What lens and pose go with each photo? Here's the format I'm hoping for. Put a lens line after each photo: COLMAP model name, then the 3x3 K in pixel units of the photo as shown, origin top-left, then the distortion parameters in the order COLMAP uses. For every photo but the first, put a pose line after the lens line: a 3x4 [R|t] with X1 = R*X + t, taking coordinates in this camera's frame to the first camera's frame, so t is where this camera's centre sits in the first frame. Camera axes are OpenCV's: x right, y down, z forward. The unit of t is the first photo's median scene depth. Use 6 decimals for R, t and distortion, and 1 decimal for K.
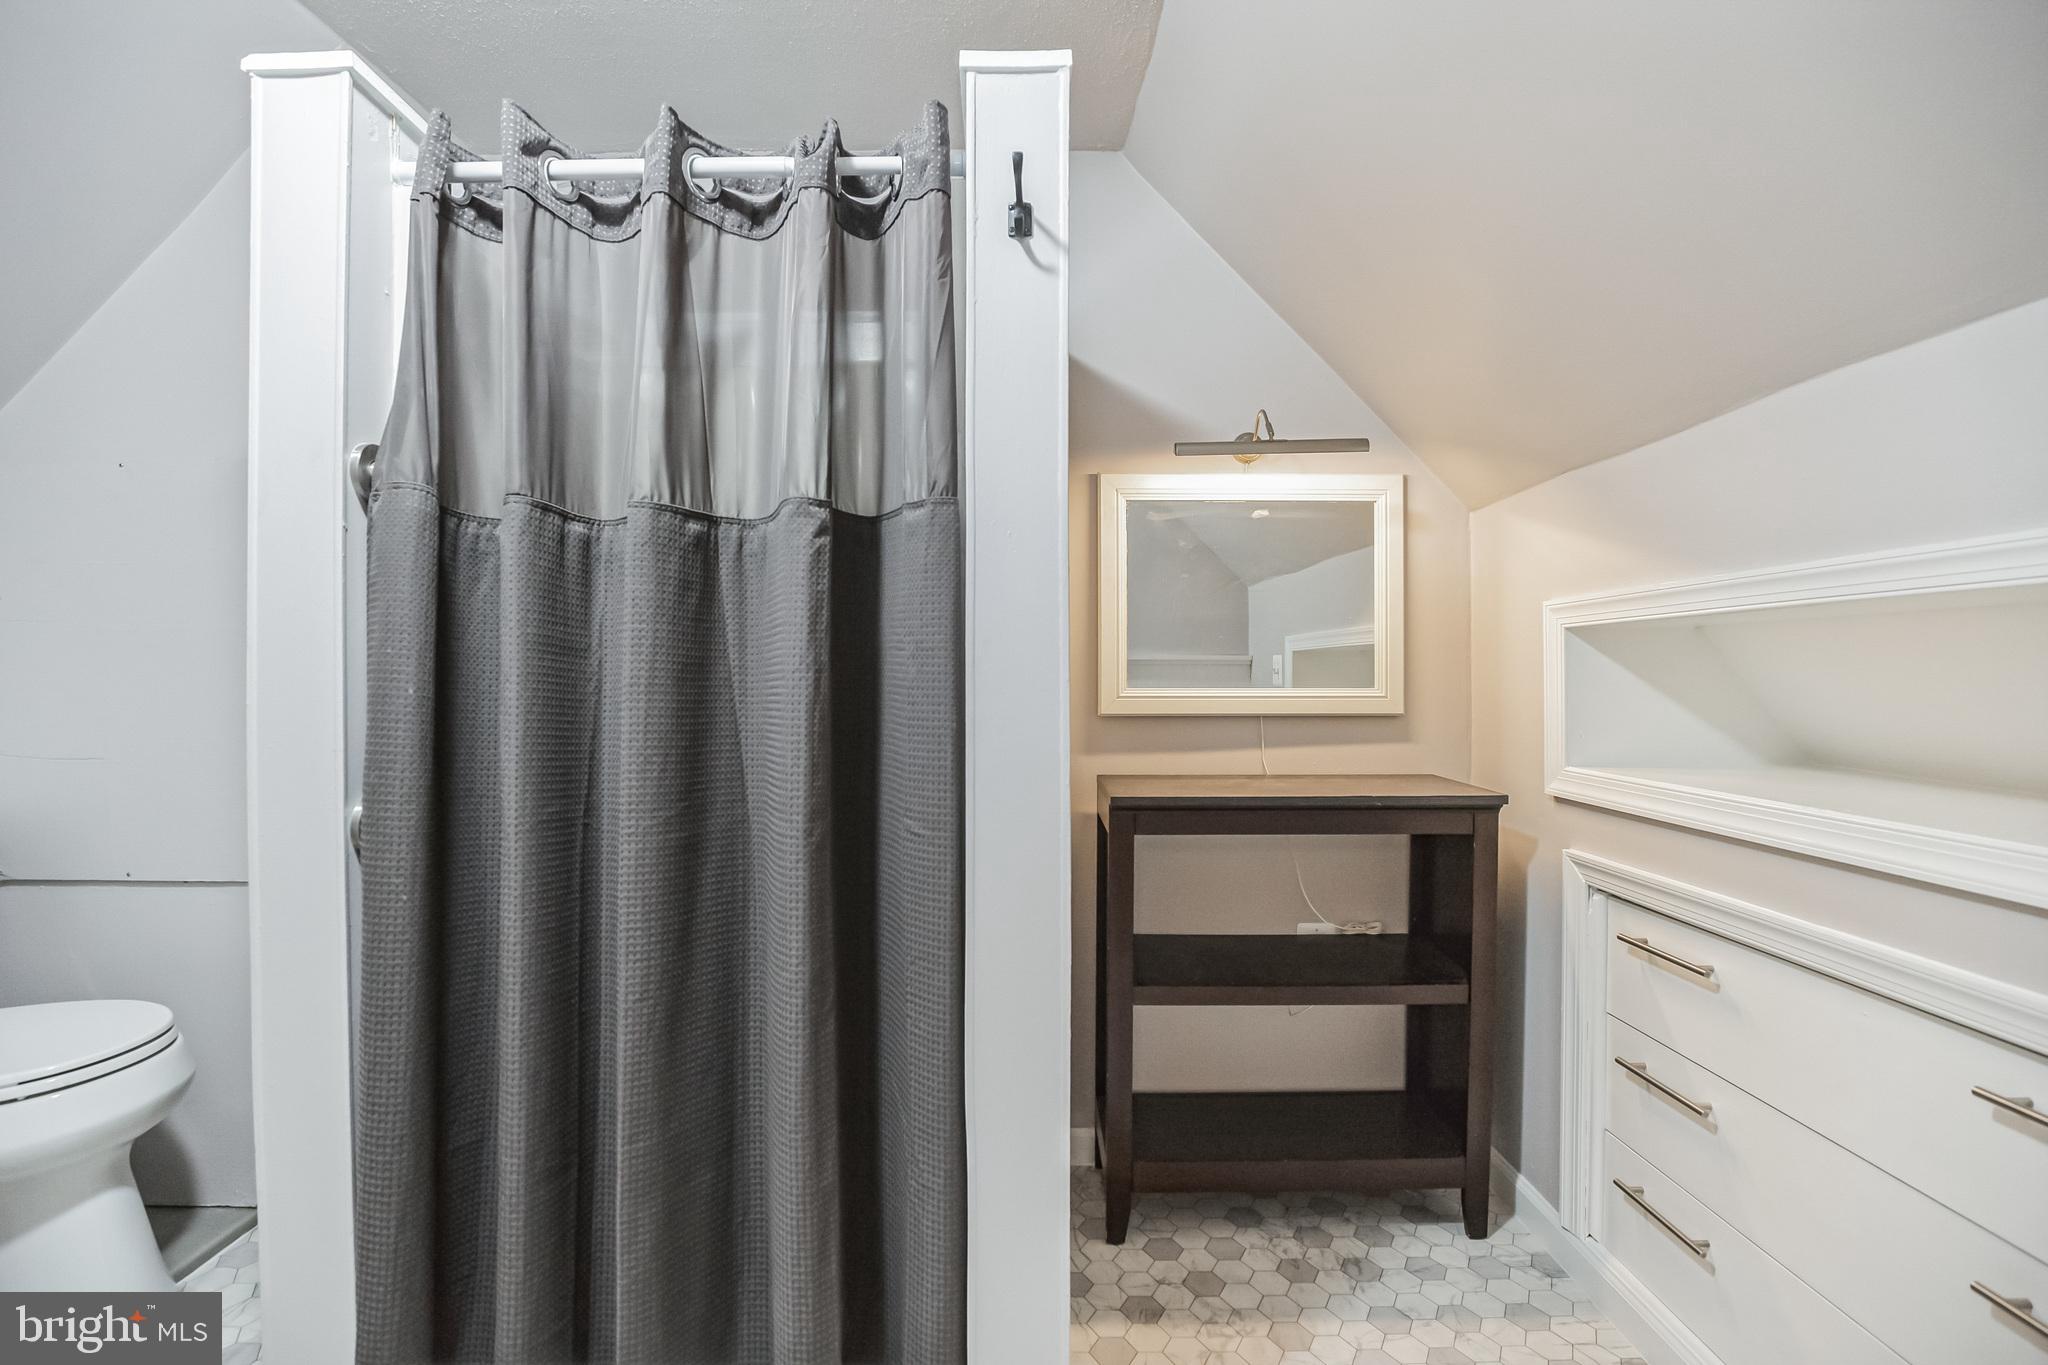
lens RADIAL K [[941.7, 0, 1024.0], [0, 941.7, 682.5], [0, 0, 1]] dist [-0.039489, 0.007449]
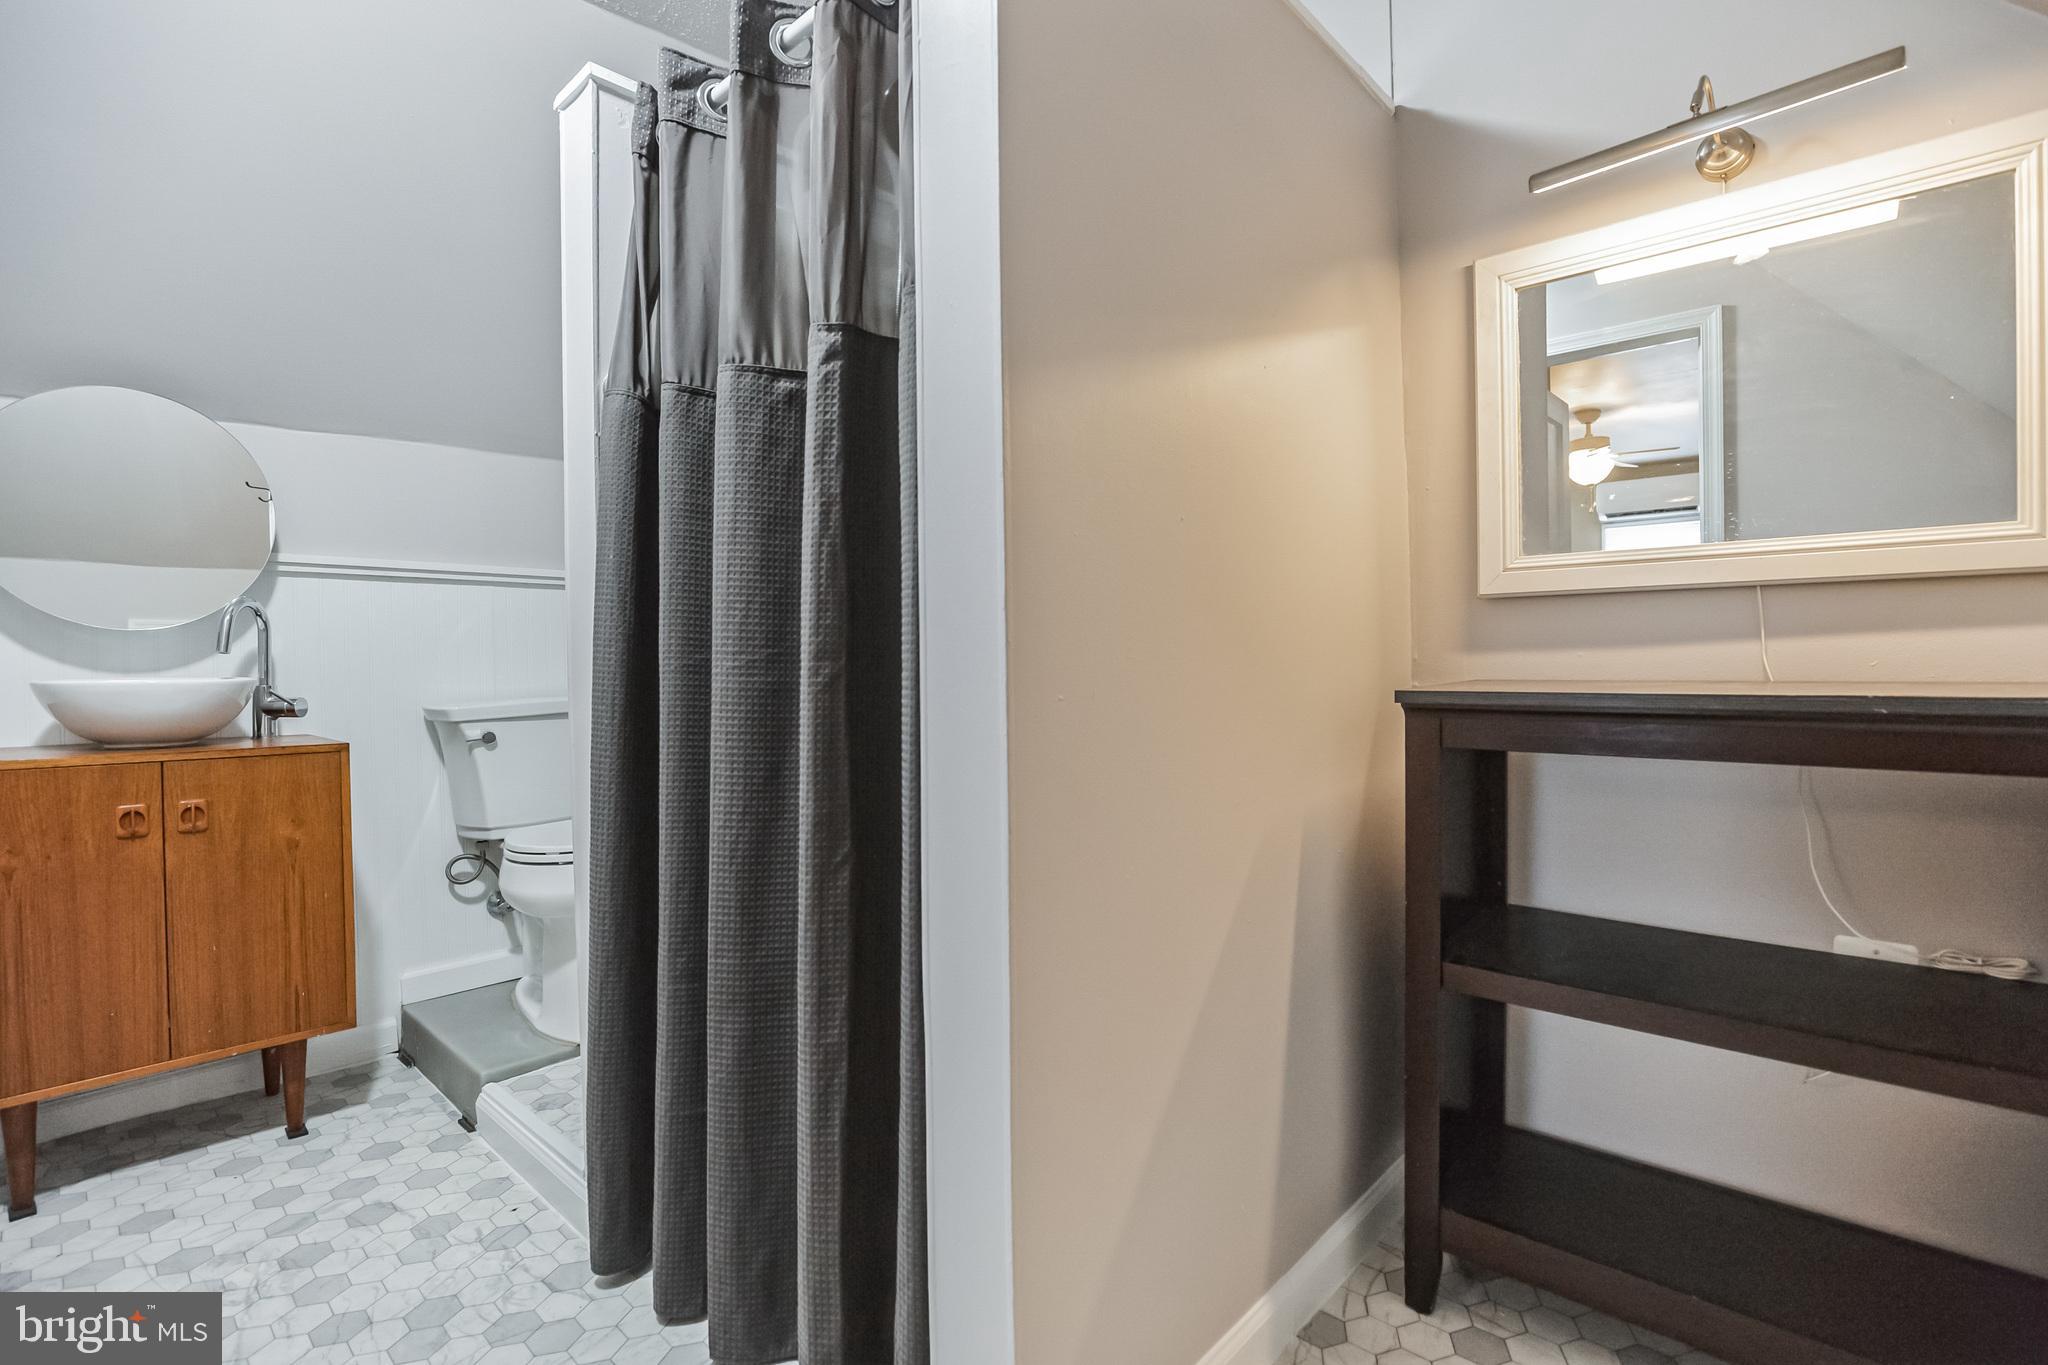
lens RADIAL K [[954.0, 0, 1024.0], [0, 954.0, 682.5], [0, 0, 1]] dist [-0.036671, 0.004753]
pose [[0.734142, 0.006813, -0.678962, 0.565176], [0.009785, 0.999740, 0.020612, 0.145930], [0.678926, -0.021776, 0.733884, 0.409516]]
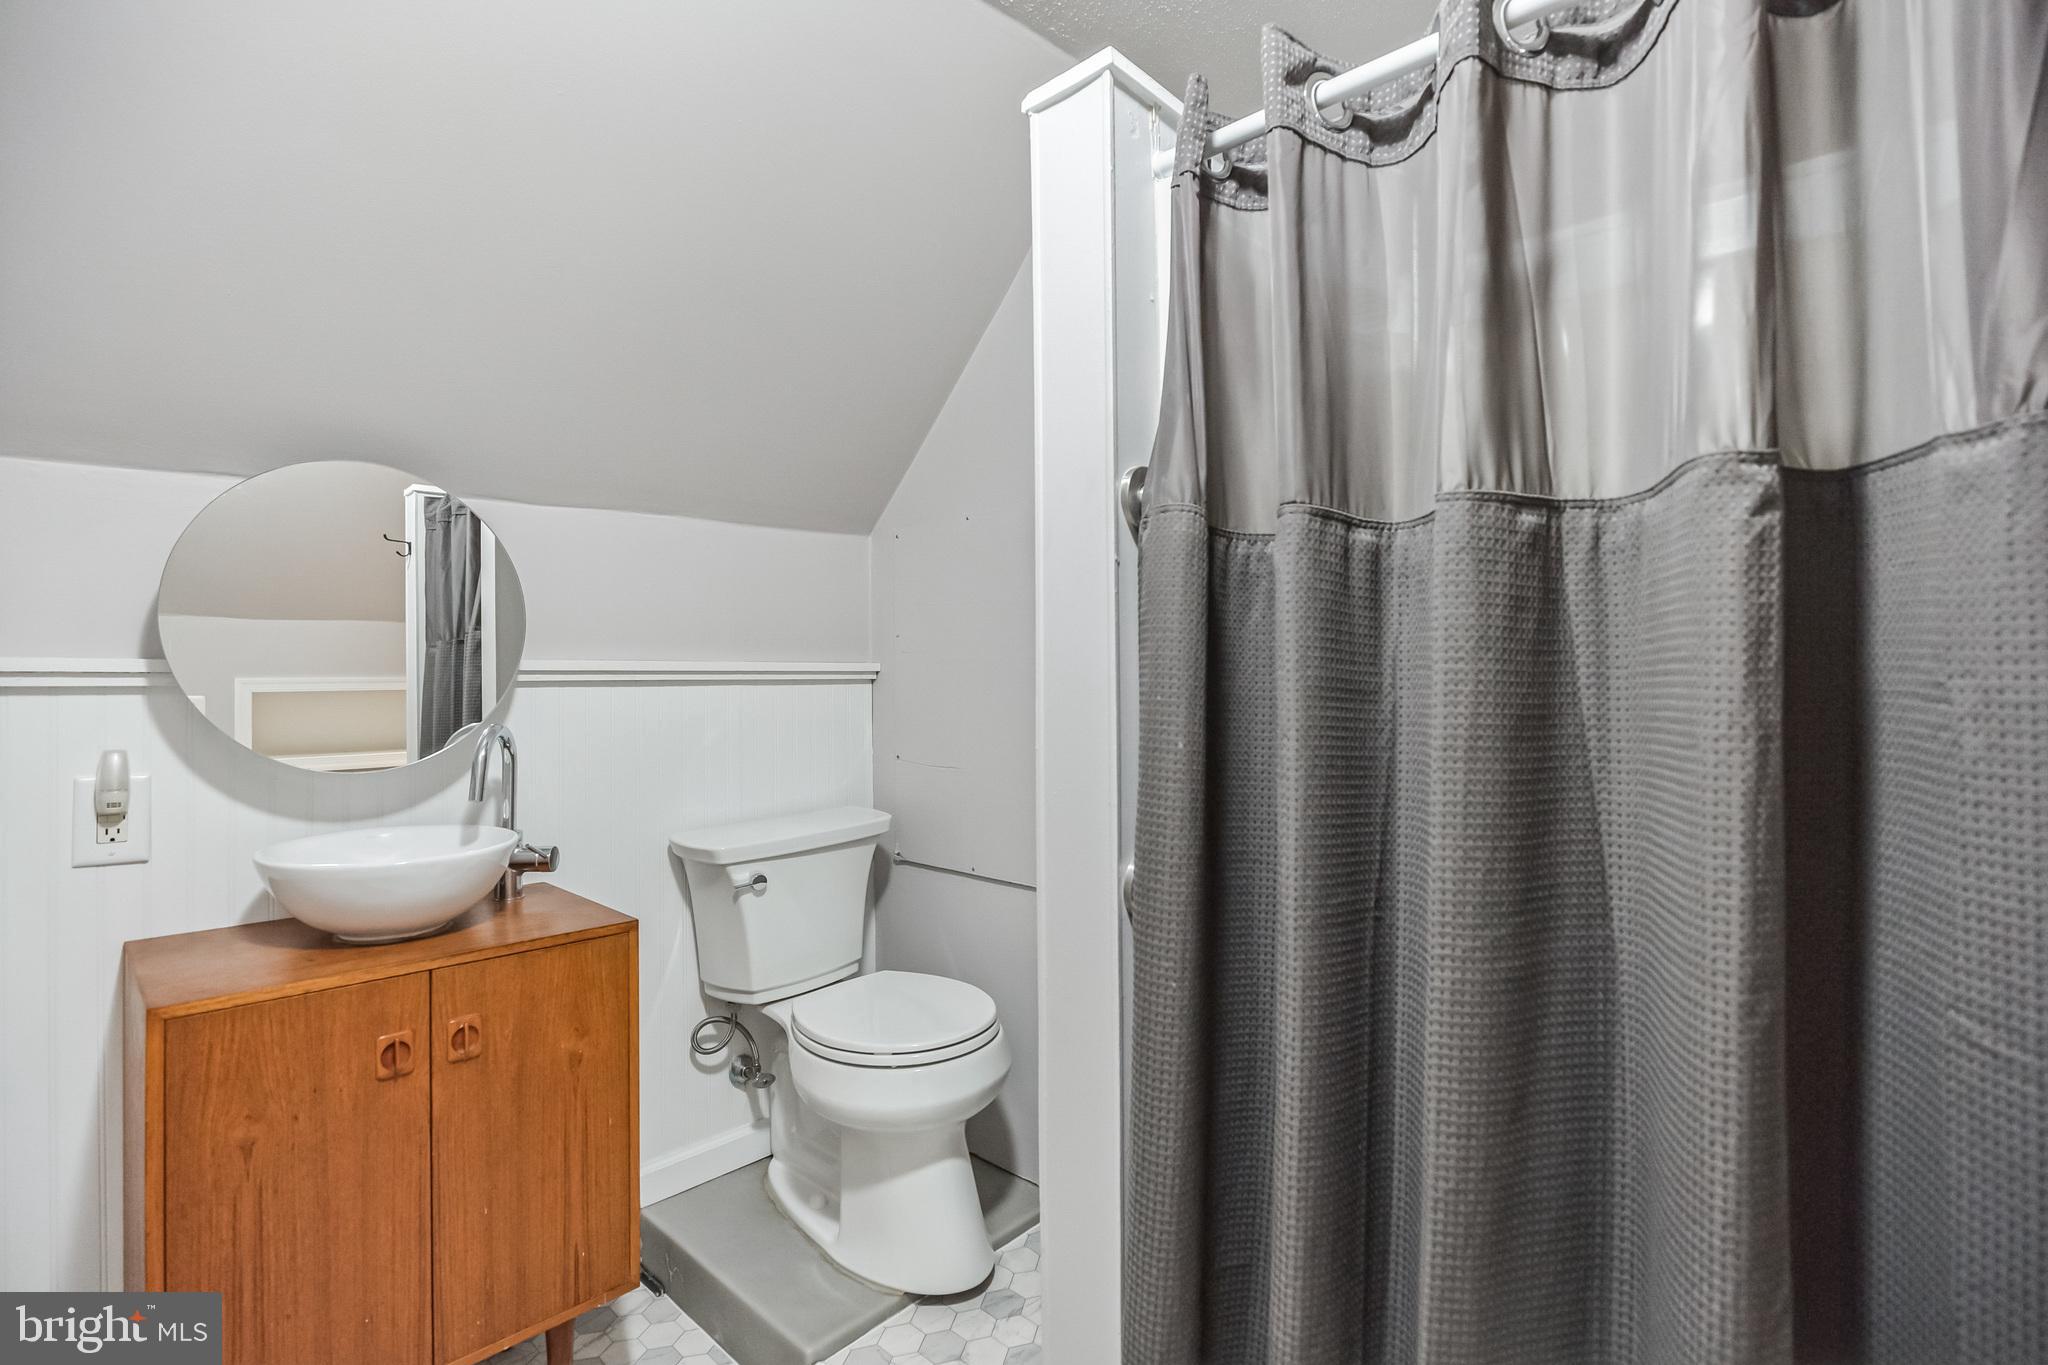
lens RADIAL K [[951.2, 0, 1021.5], [0, 951.2, 661.7], [0, 0, 1]] dist [-0.035963, 0.001324]
pose [[0.725172, -0.012680, -0.688451, -0.148707], [0.003408, 0.999884, -0.014826, -0.052035], [0.688560, 0.008405, 0.725131, 0.238908]]
